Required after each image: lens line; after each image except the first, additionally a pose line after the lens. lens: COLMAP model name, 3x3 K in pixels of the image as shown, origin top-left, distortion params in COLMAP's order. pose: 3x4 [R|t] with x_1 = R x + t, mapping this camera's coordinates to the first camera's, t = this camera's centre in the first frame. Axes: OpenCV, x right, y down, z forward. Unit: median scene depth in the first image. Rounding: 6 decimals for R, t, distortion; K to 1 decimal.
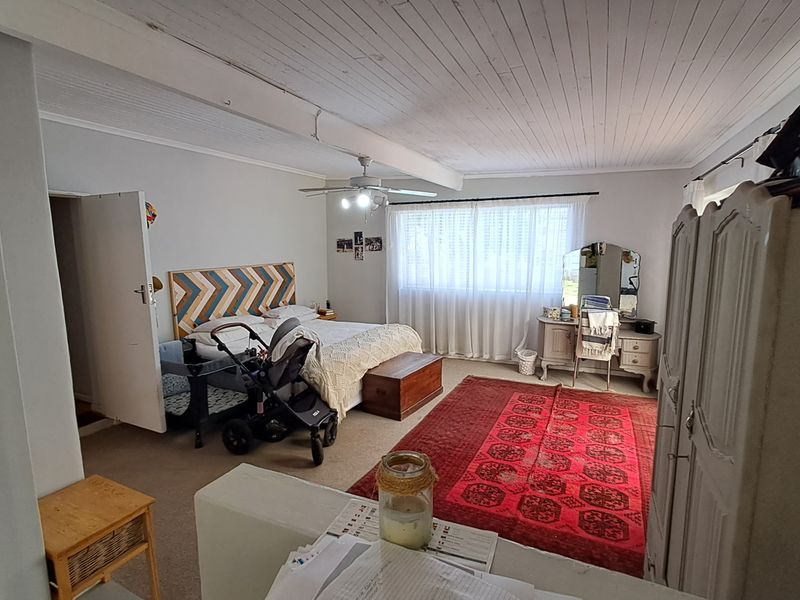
lens RADIAL K [[416.8, 0, 398.1], [0, 416.8, 301.6], [0, 0, 1]] dist [0.000667, 0.000236]
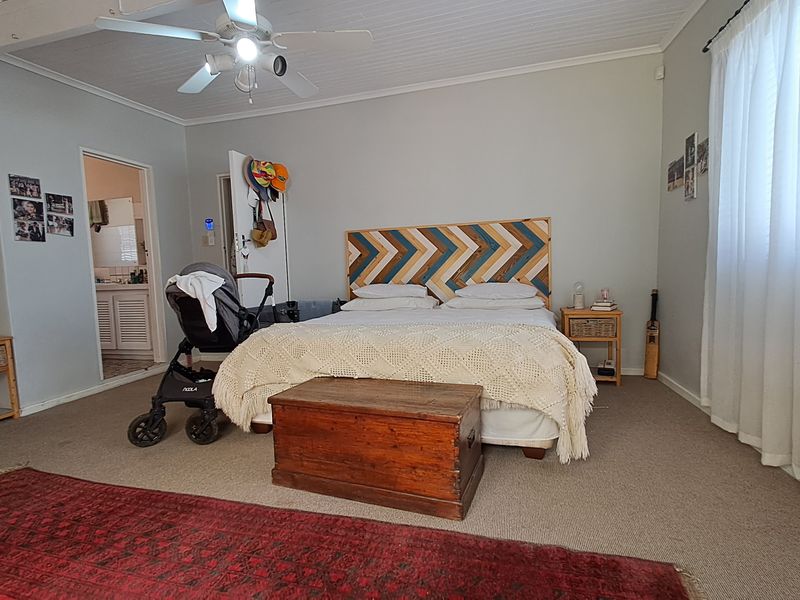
lens RADIAL K [[416.8, 0, 395.4], [0, 416.8, 304.2], [0, 0, 1]] dist [0.000667, 0.000236]
pose [[0.188199, 0.081319, -0.978759, 0.371489], [-0.102661, 0.992736, 0.062740, 0.021482], [0.976751, 0.088672, 0.195180, 0.764475]]
